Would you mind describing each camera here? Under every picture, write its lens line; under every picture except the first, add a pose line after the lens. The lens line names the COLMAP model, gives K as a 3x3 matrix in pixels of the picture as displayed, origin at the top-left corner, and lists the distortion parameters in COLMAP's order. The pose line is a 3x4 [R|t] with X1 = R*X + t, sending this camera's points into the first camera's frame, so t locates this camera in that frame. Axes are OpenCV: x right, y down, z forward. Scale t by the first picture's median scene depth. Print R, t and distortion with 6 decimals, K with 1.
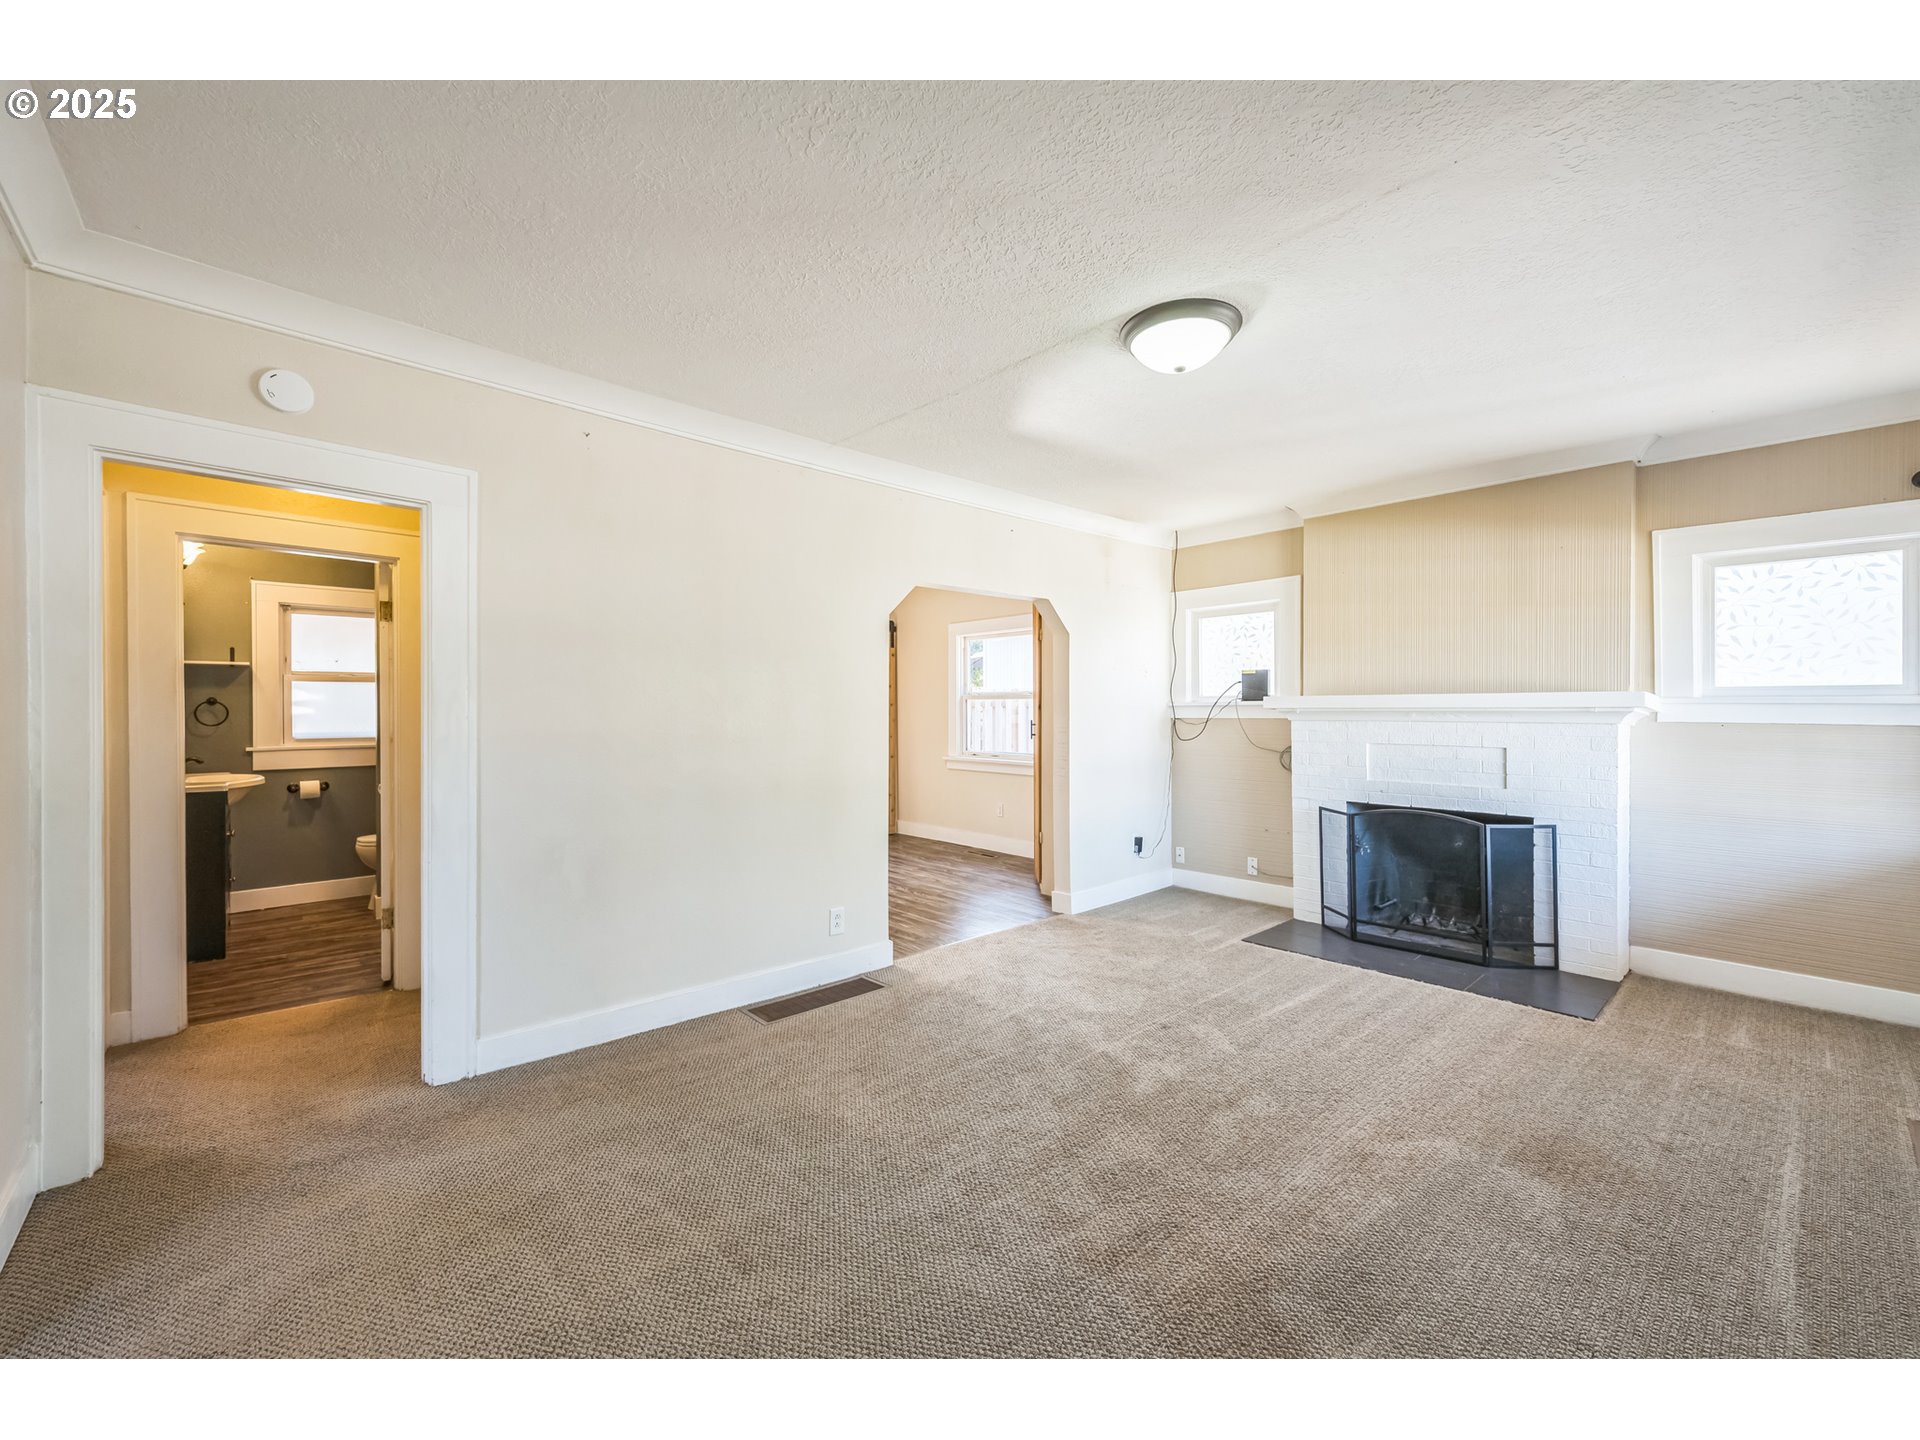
lens RADIAL K [[782.4, 0, 955.4], [0, 782.4, 716.6], [0, 0, 1]] dist [-0.003416, 0.000167]
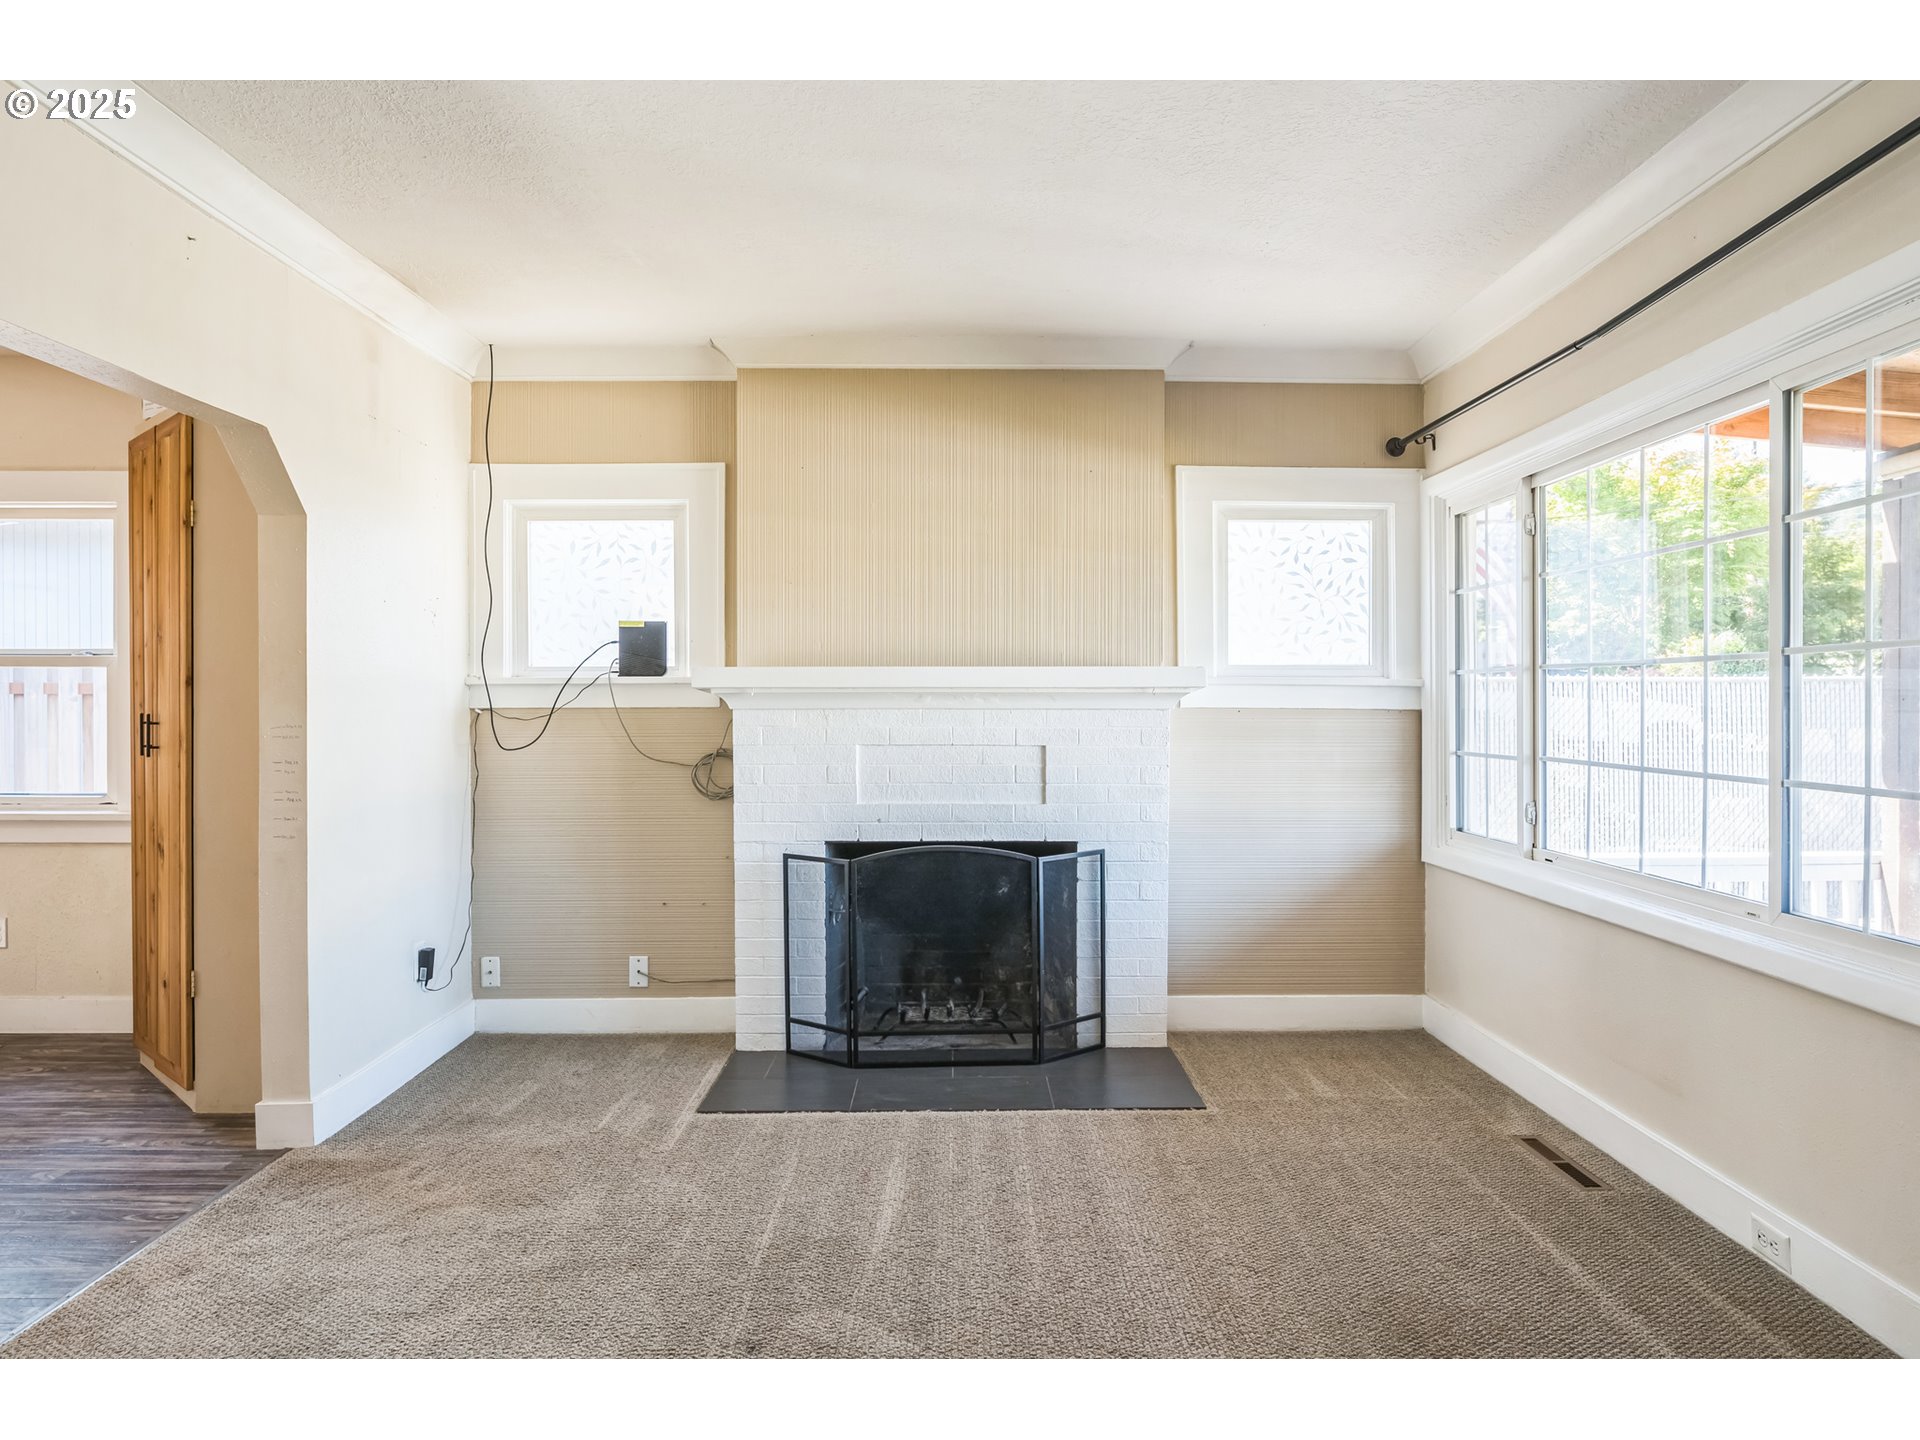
lens RADIAL K [[1209.5, 0, 962.5], [0, 1209.5, 716.2], [0, 0, 1]] dist [-0.004501, 0.002183]
pose [[0.658993, -0.003680, 0.752140, -0.143445], [0.006340, 0.999980, -0.000661, 0.012814], [-0.752122, 0.005204, 0.659003, 0.308461]]
